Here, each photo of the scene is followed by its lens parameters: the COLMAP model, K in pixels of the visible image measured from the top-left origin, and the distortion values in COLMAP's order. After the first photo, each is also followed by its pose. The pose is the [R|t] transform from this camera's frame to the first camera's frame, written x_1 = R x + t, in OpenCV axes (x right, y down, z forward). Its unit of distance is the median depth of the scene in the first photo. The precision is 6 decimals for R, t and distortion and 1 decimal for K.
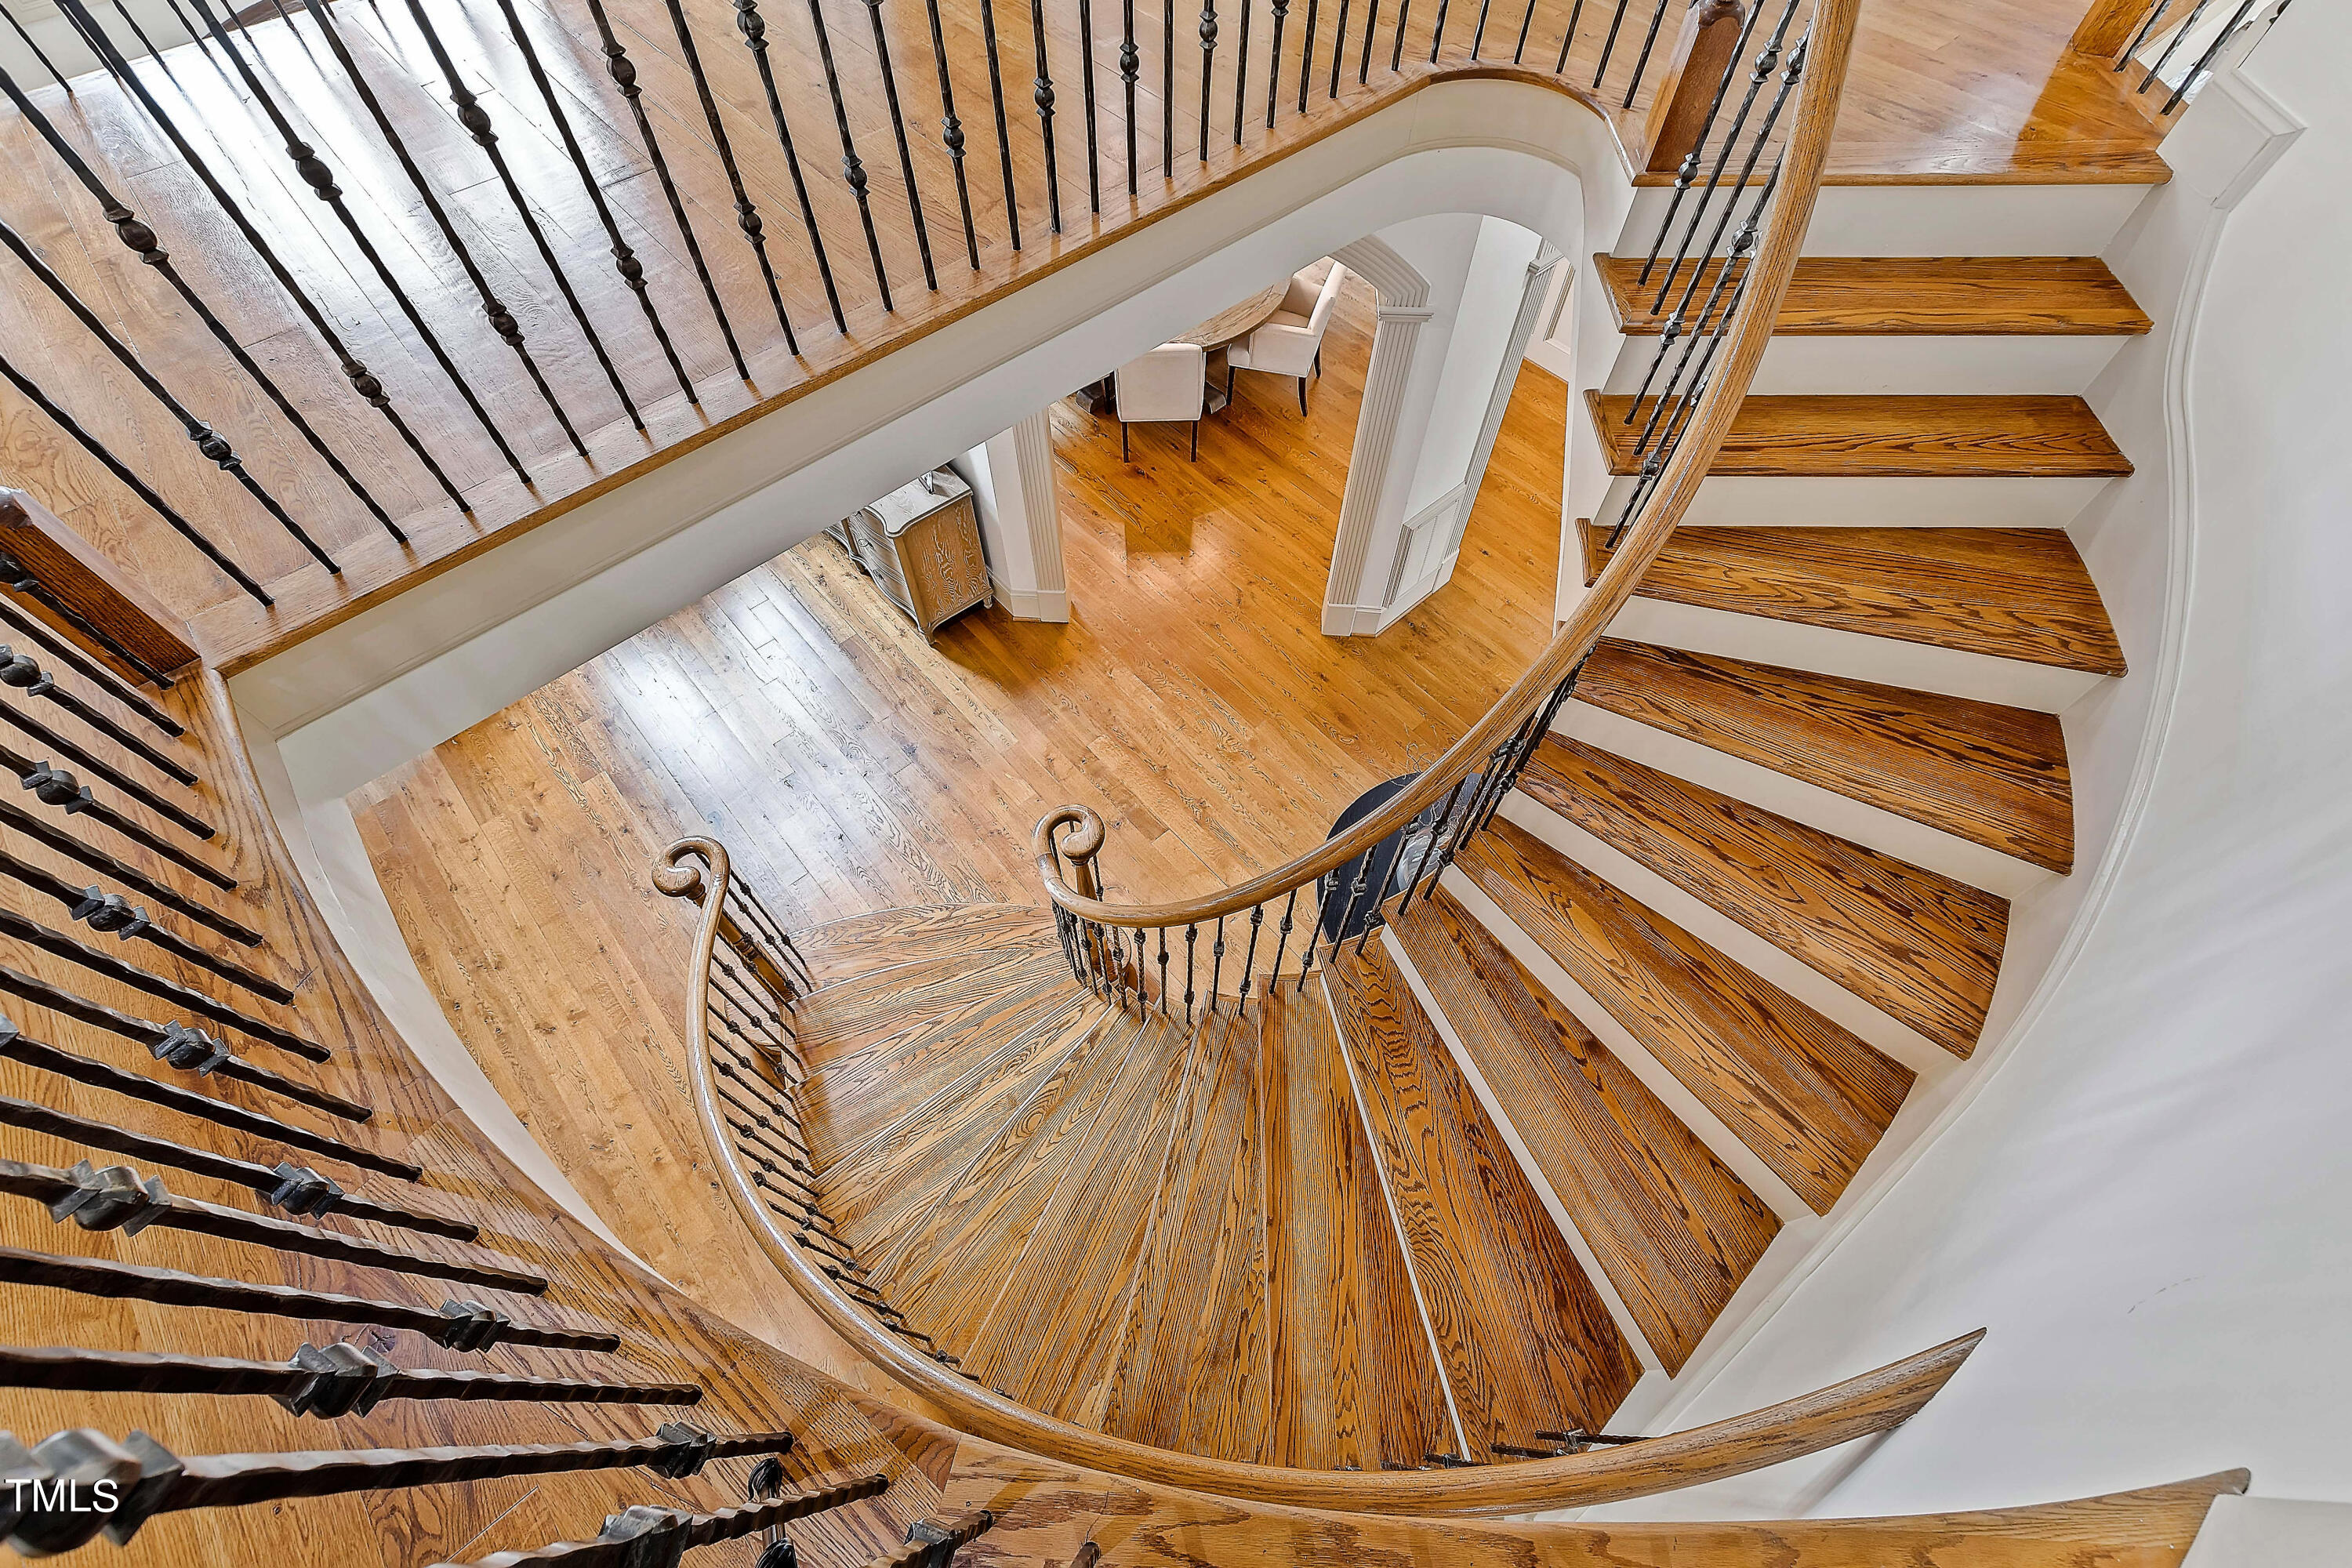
lens RADIAL K [[1023.4, 0, 1166.0], [0, 1023.4, 750.8], [0, 0, 1]] dist [-0.001846, -0.000852]
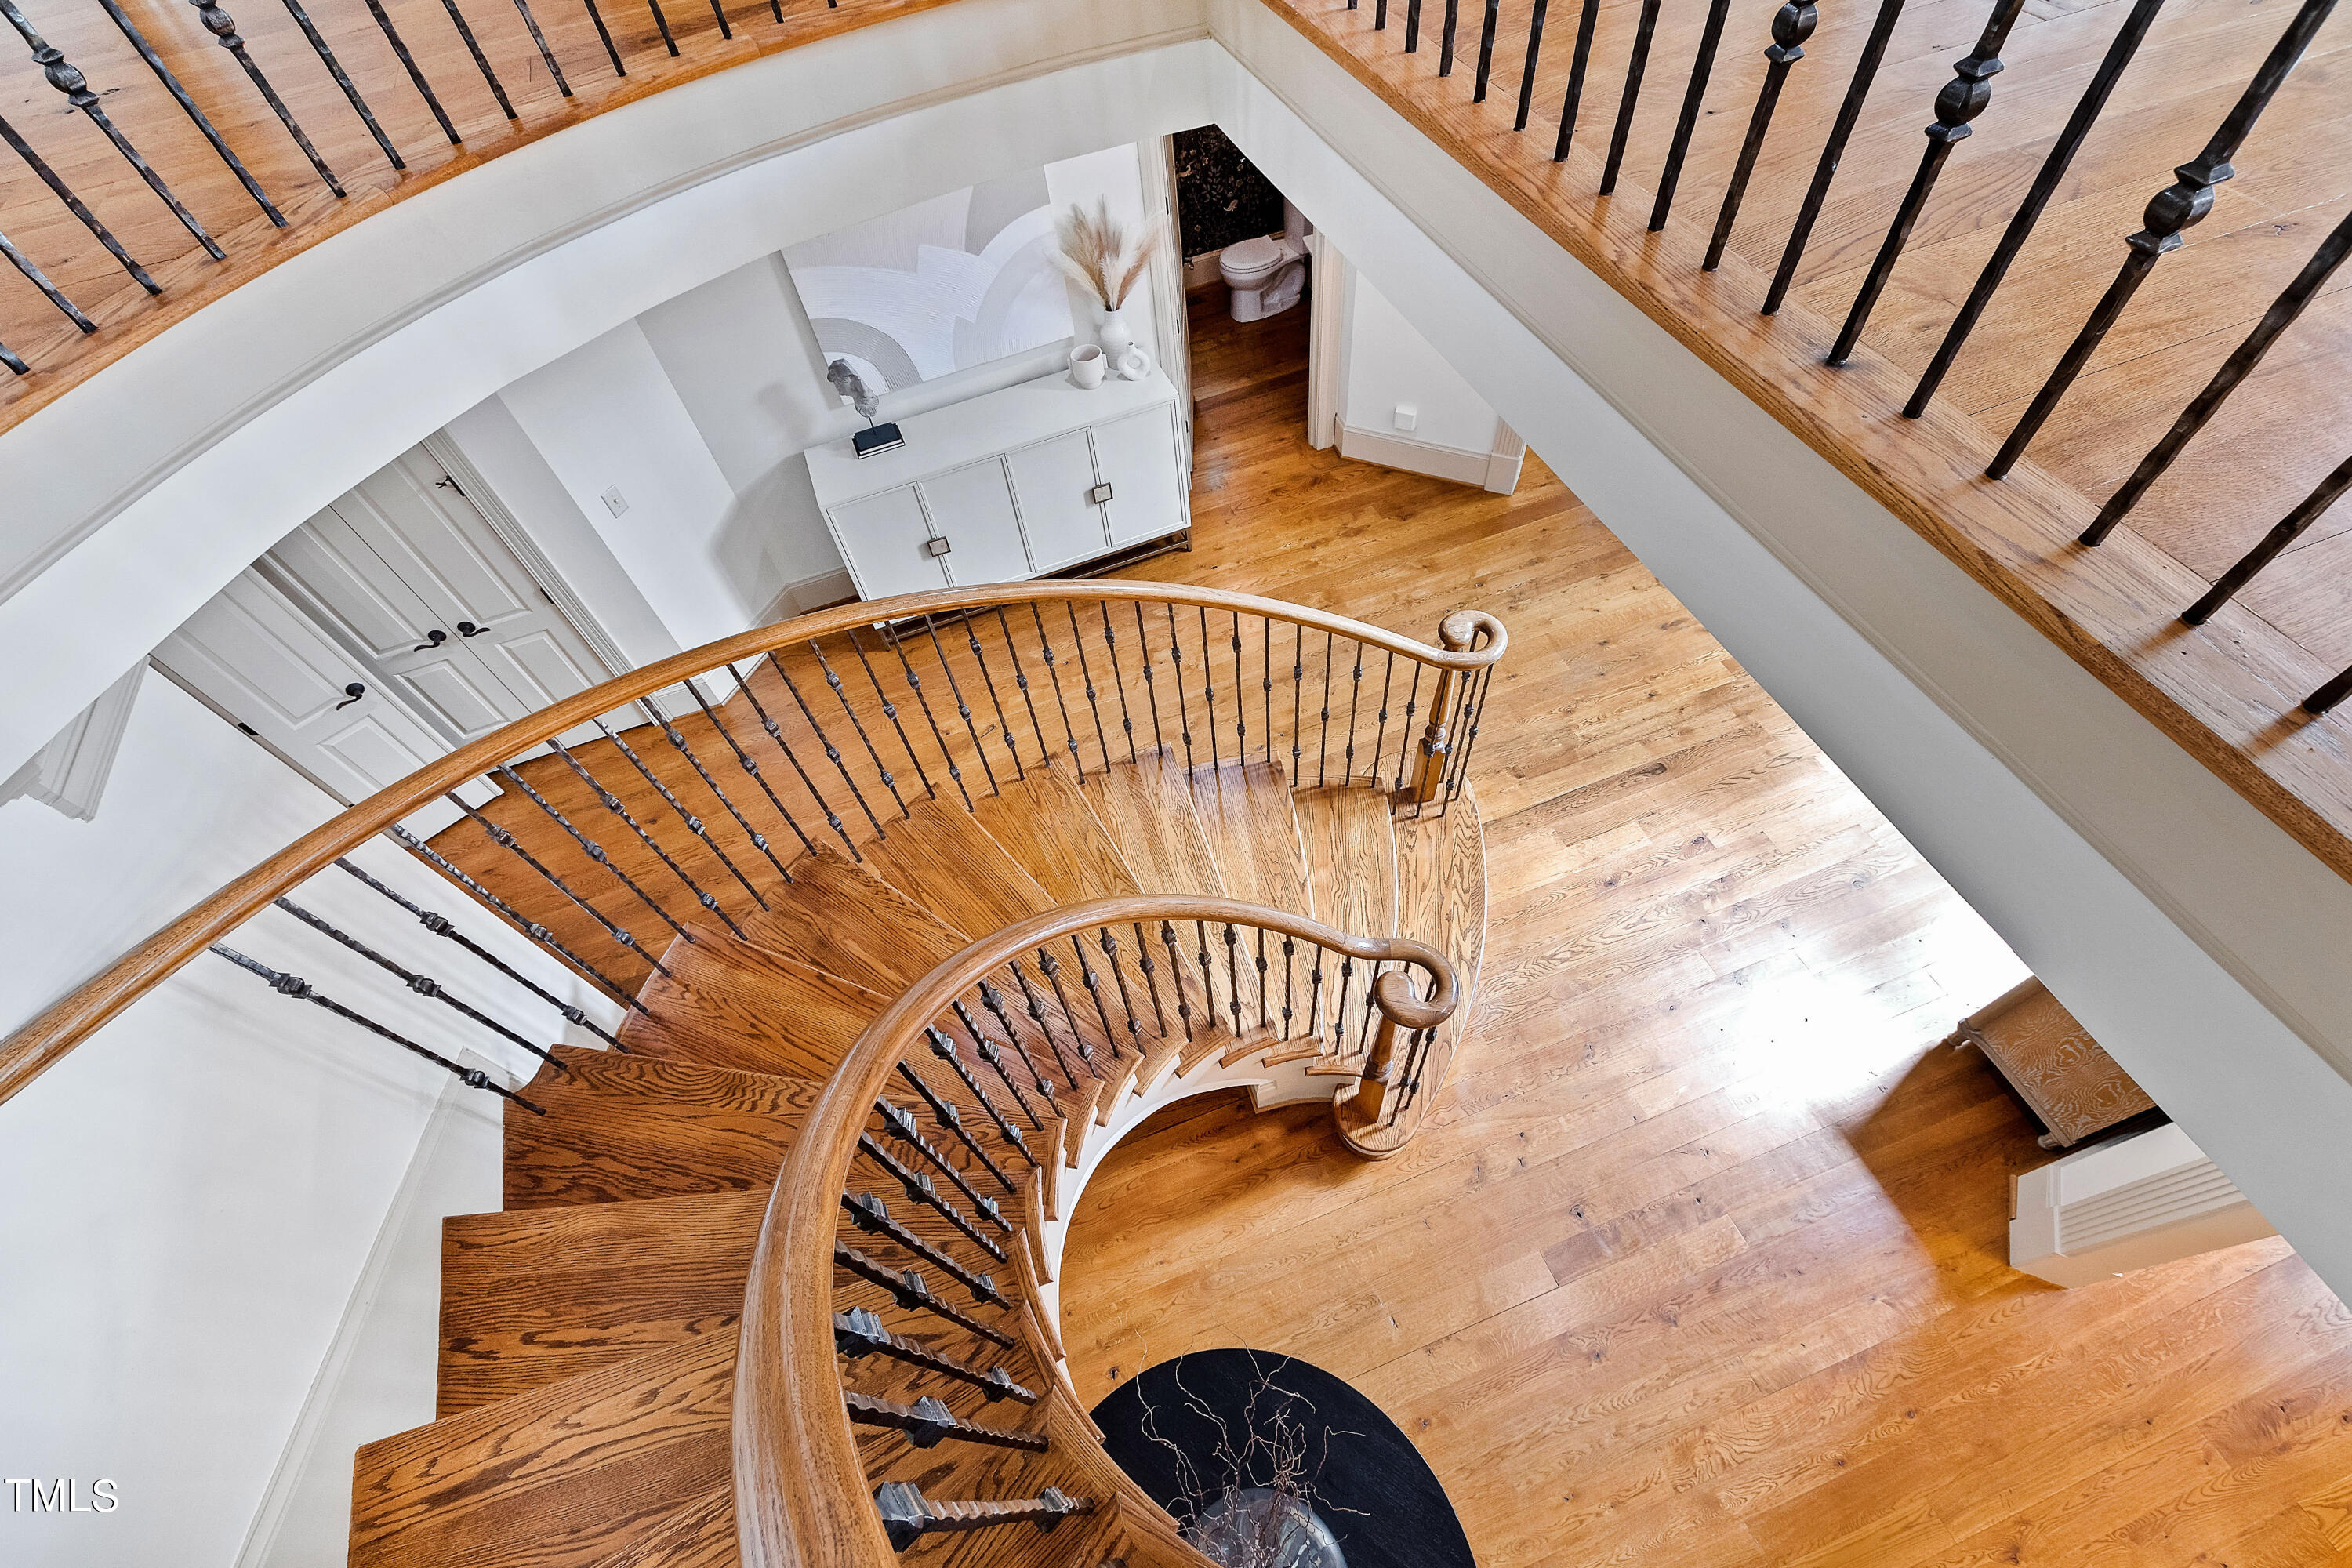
lens RADIAL K [[1023.4, 0, 1166.0], [0, 1023.4, 750.8], [0, 0, 1]] dist [-0.001846, -0.000852]
pose [[-0.347316, 0.782015, -0.517518, 0.347951], [-0.727955, 0.123056, 0.674492, -0.486629], [0.591146, 0.610991, 0.526532, 0.525613]]
